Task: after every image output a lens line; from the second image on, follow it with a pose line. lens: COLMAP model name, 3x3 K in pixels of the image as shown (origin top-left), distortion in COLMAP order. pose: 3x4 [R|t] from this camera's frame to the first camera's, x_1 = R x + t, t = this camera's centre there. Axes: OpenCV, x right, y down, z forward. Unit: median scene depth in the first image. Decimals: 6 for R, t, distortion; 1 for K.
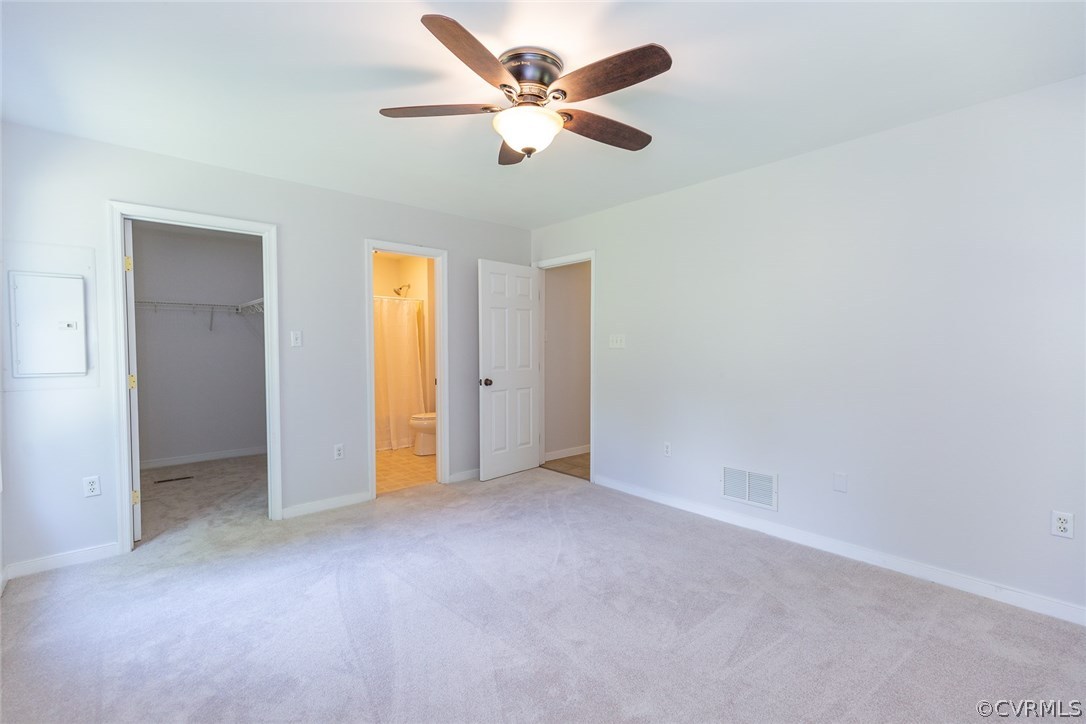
lens RADIAL K [[481.4, 0, 543.0], [0, 481.4, 362.0], [0, 0, 1]] dist [0.001101, 0.000185]
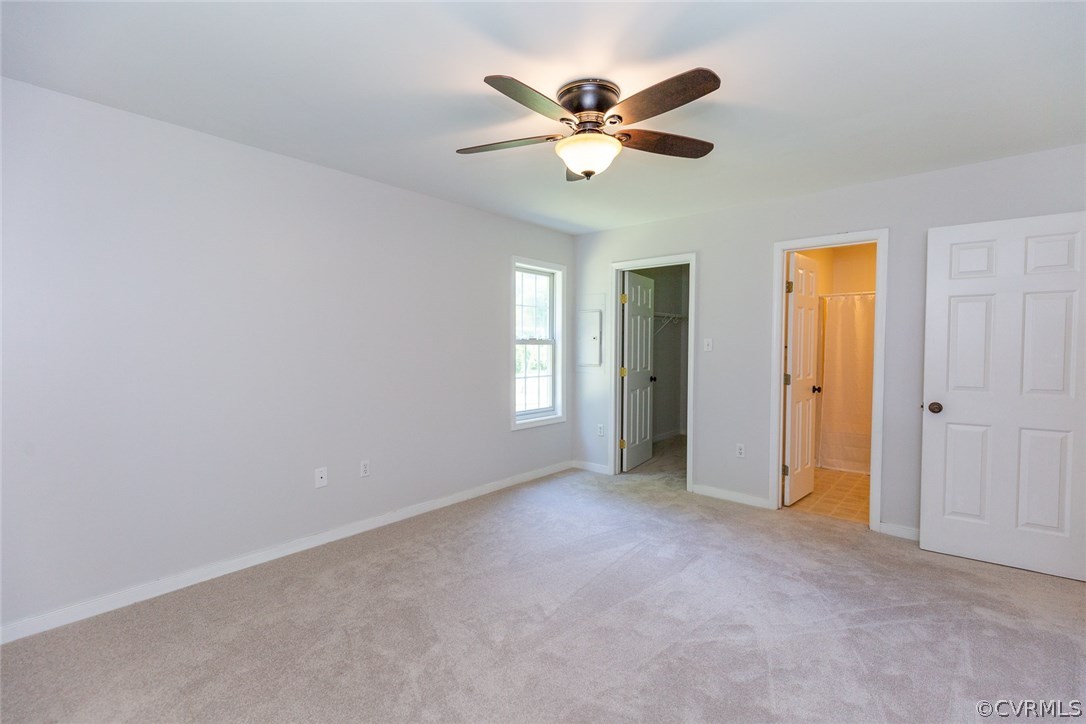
lens RADIAL K [[481.4, 0, 543.0], [0, 481.4, 362.0], [0, 0, 1]] dist [0.001101, 0.000185]
pose [[0.139059, 0.043541, -0.989326, 0.689477], [-0.035408, 0.998613, 0.038973, -0.044934], [0.989651, 0.029611, 0.140408, 0.501931]]
